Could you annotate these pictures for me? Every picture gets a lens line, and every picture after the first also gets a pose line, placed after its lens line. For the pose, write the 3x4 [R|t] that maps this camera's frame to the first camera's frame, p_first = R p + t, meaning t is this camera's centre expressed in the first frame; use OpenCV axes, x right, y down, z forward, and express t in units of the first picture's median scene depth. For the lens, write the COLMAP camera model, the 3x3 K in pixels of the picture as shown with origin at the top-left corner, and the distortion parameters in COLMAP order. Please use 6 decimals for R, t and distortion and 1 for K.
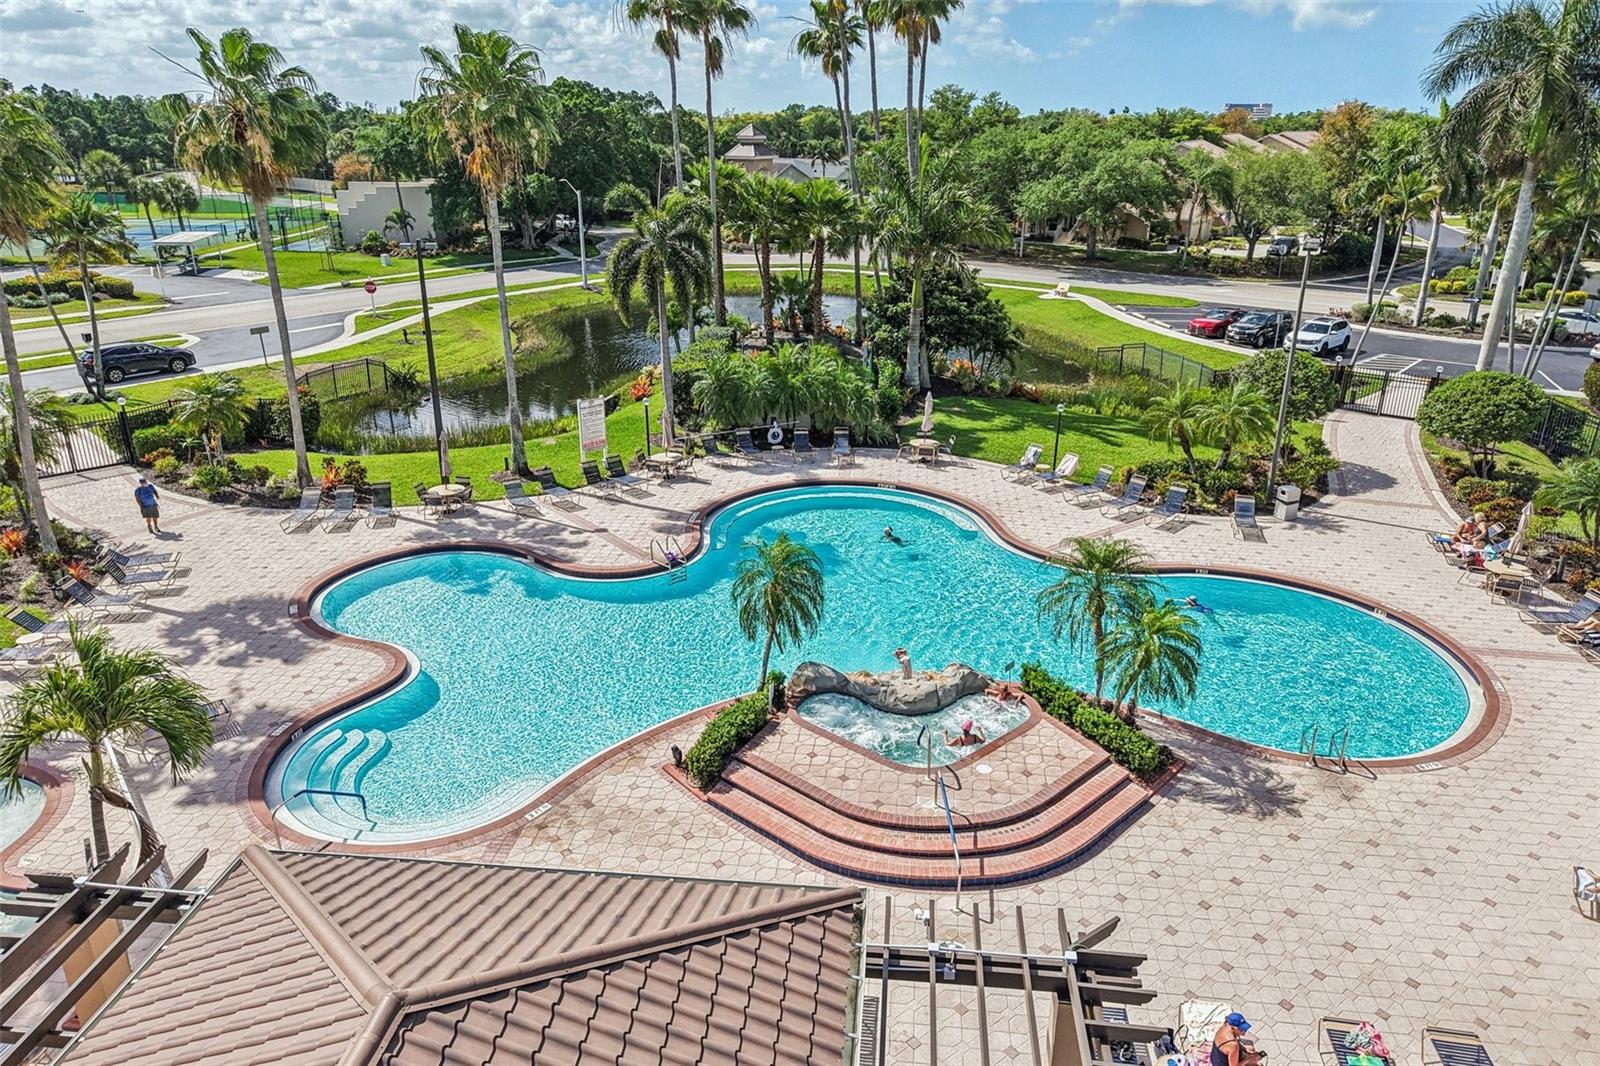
lens RADIAL K [[1059.0, 0, 804.0], [0, 1059.0, 542.9], [0, 0, 1]] dist [0.015659, -0.000736]
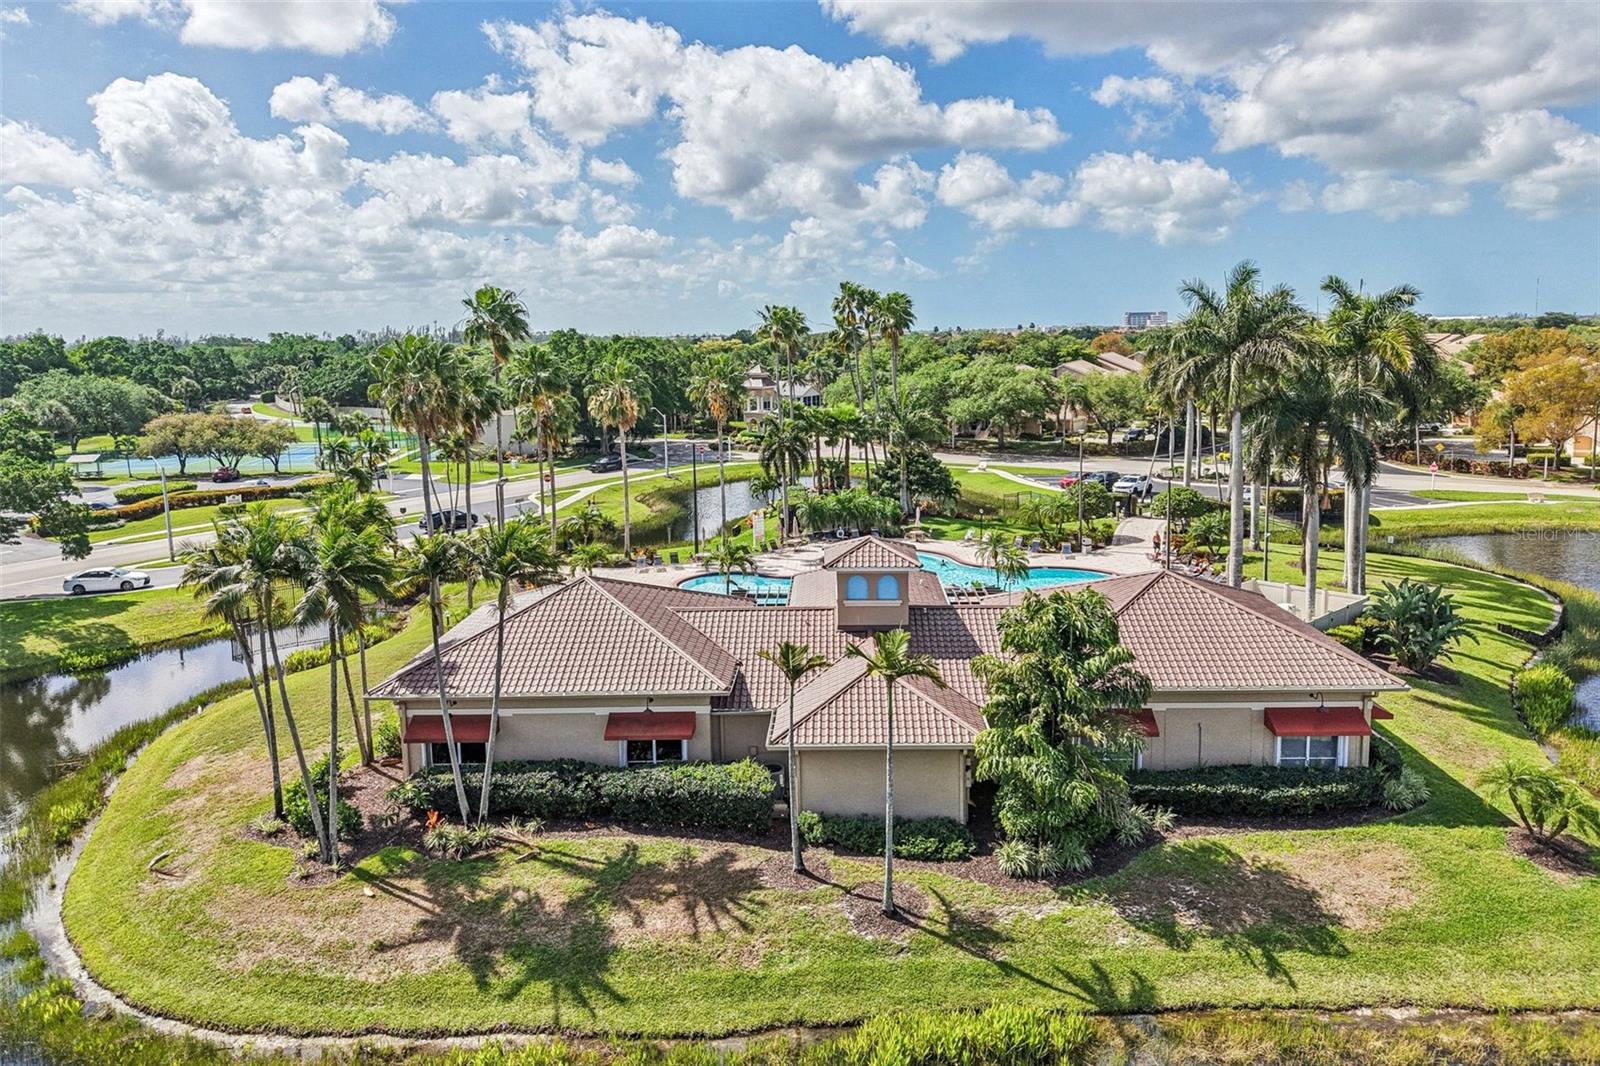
lens RADIAL K [[1059.0, 0, 794.6], [0, 1059.0, 530.9], [0, 0, 1]] dist [0.015659, -0.000736]
pose [[0.998122, -0.038168, 0.047909, -0.117769], [0.046823, 0.979687, -0.194991, 0.156024], [-0.039493, 0.196868, 0.979634, -0.532067]]
